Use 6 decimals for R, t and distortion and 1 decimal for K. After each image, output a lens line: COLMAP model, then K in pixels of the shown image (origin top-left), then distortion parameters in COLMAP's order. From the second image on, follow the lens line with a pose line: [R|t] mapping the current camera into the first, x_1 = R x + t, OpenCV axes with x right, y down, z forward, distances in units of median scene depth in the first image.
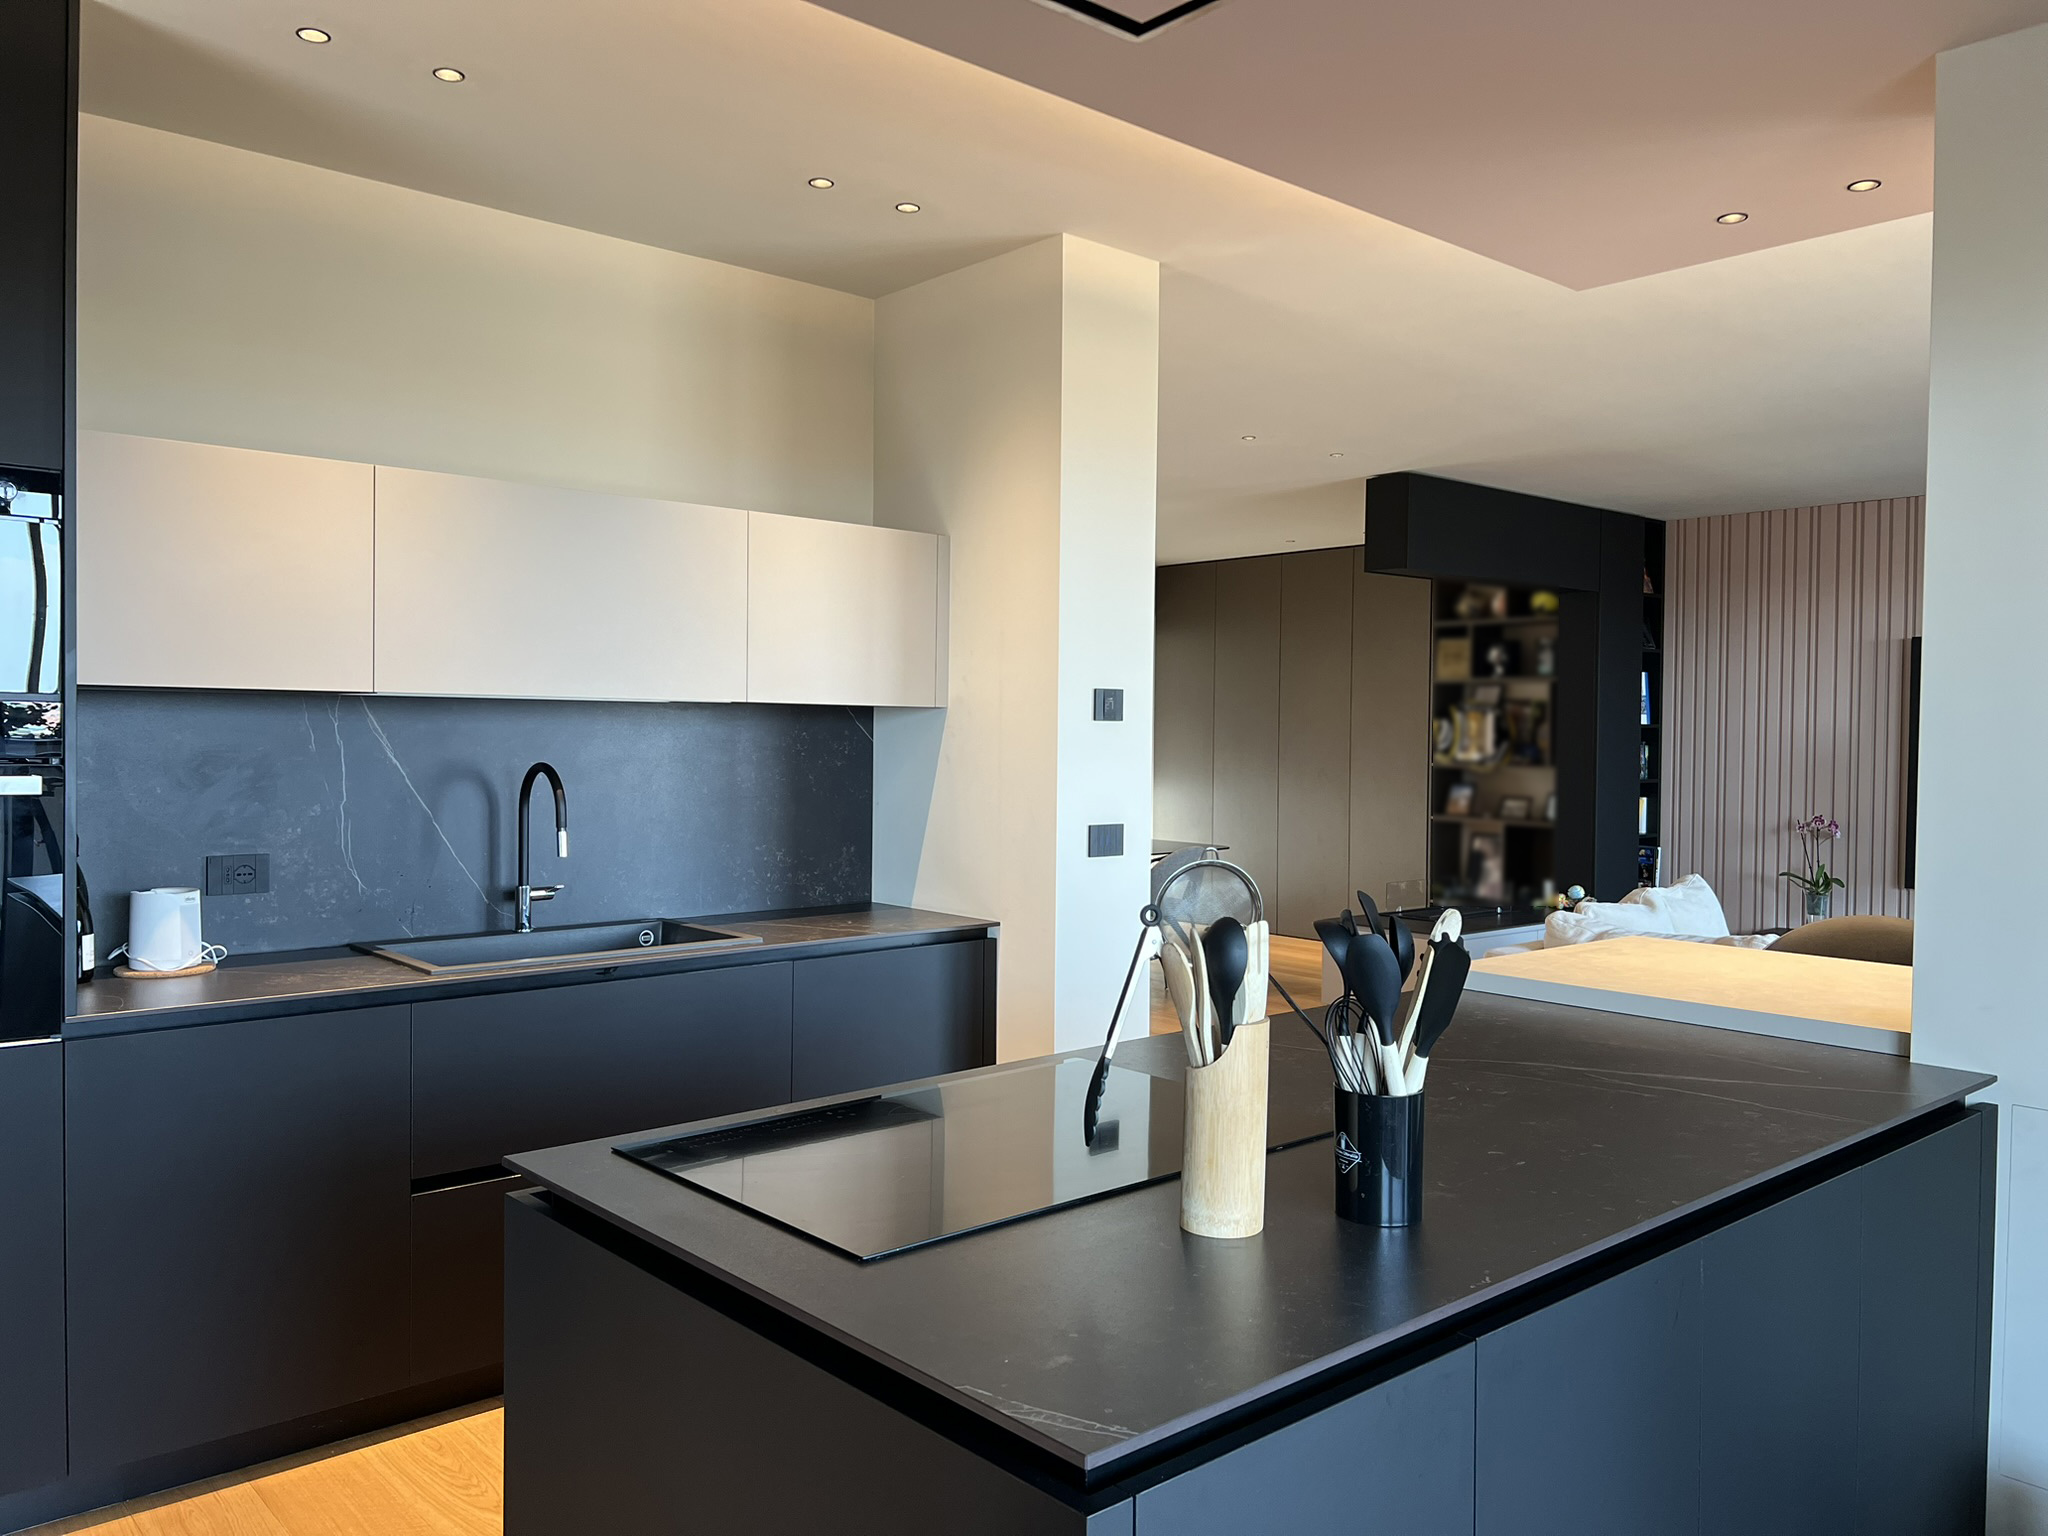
lens RADIAL K [[1543.4, 0, 1024.0], [0, 1543.4, 768.0], [0, 0, 1]] dist [0.005776, 0.001256]
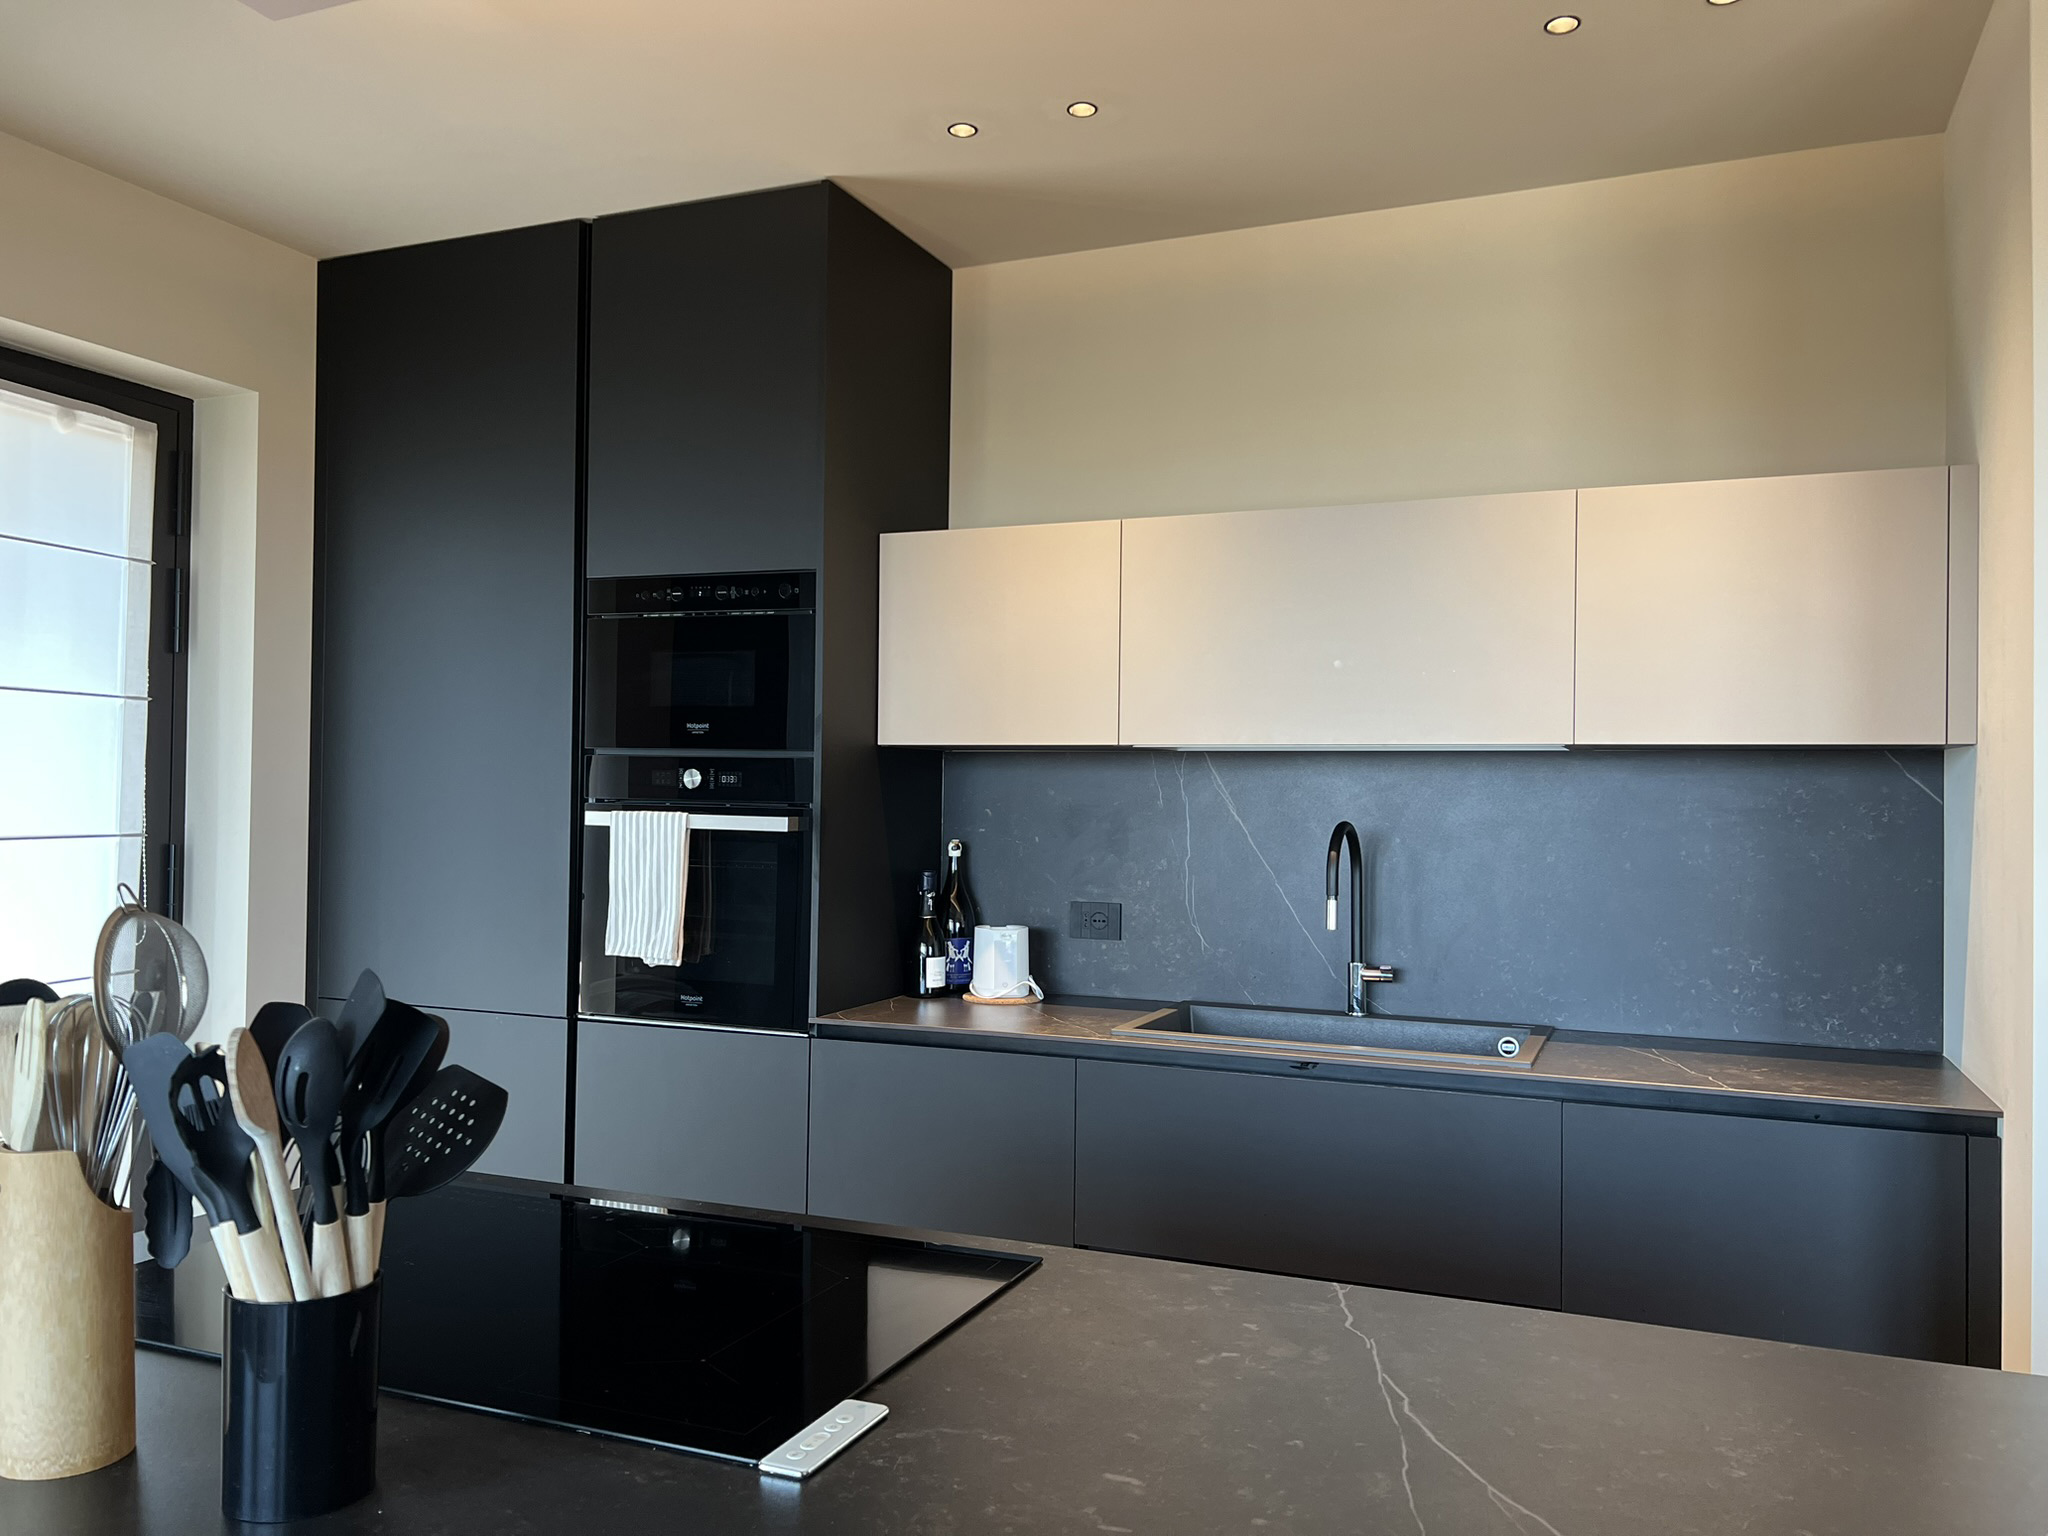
lens RADIAL K [[1515.7, 0, 1021.9], [0, 1515.7, 745.6], [0, 0, 1]] dist [0.049468, 0.001248]
pose [[0.416862, -0.038669, -0.908147, 0.408305], [-0.029771, 0.997978, -0.056160, 0.007964], [0.908482, 0.050448, 0.414868, 0.486688]]
